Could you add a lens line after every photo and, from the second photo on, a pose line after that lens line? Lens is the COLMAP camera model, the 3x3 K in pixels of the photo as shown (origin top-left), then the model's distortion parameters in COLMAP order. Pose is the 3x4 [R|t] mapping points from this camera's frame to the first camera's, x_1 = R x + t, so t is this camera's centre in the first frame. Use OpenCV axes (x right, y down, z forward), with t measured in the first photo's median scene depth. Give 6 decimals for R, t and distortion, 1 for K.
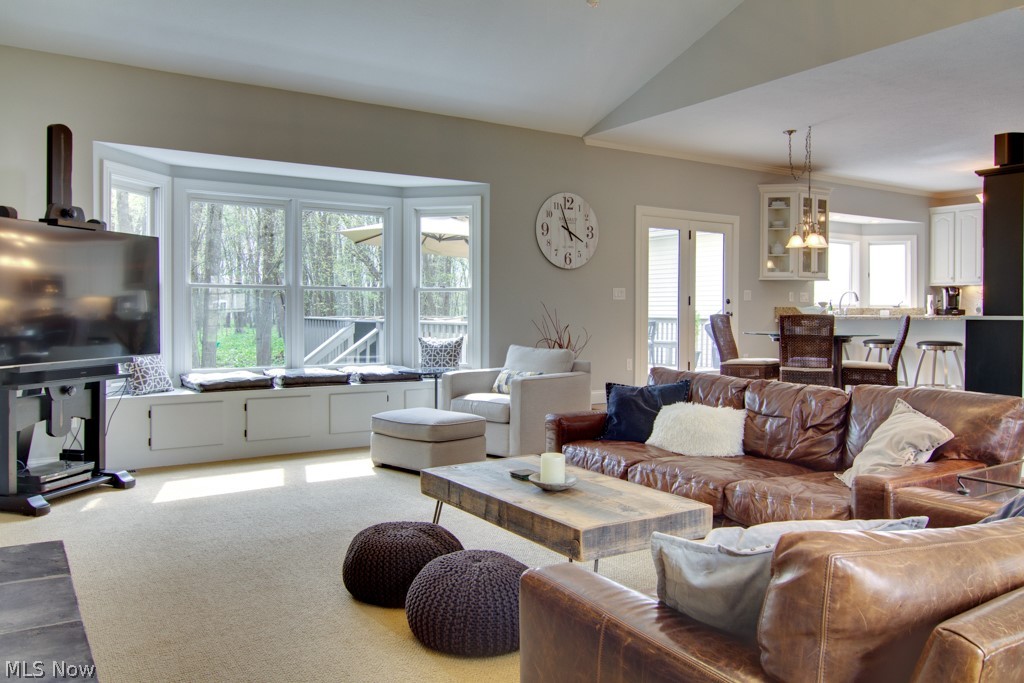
lens RADIAL K [[766.3, 0, 512.2], [0, 766.3, 313.7], [0, 0, 1]] dist [-0.000744, -0.000300]
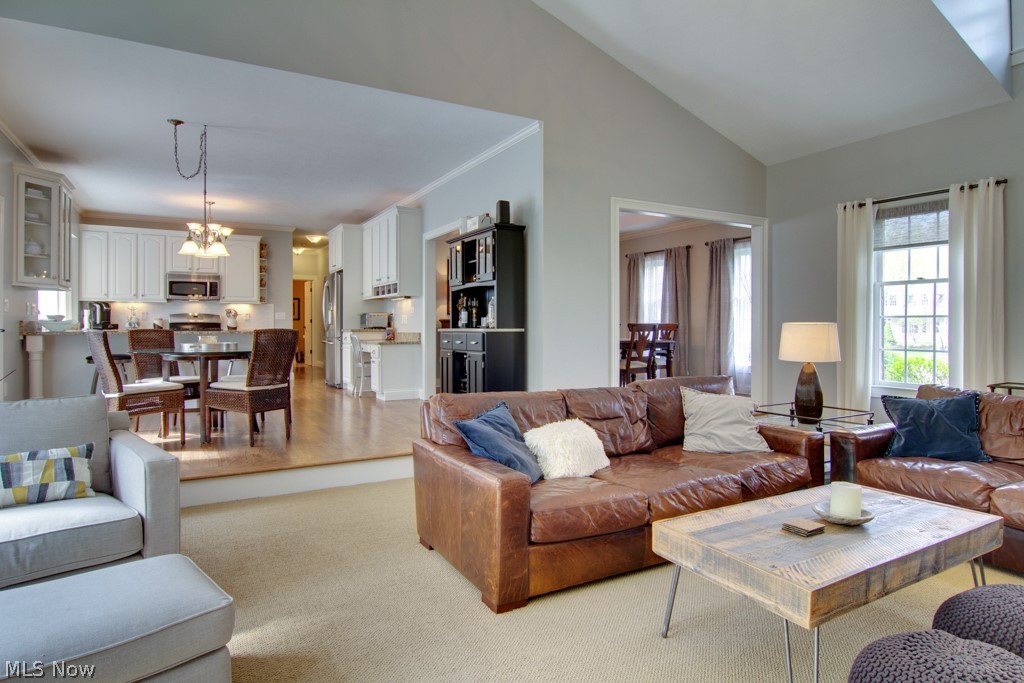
lens RADIAL K [[581.3, 0, 513.1], [0, 581.3, 324.6], [0, 0, 1]] dist [-0.001914, -0.000751]
pose [[0.071899, -0.002338, 0.997409, -0.183702], [0.005885, 0.999981, 0.001920, -0.002830], [-0.997395, 0.005732, 0.071911, 0.381395]]
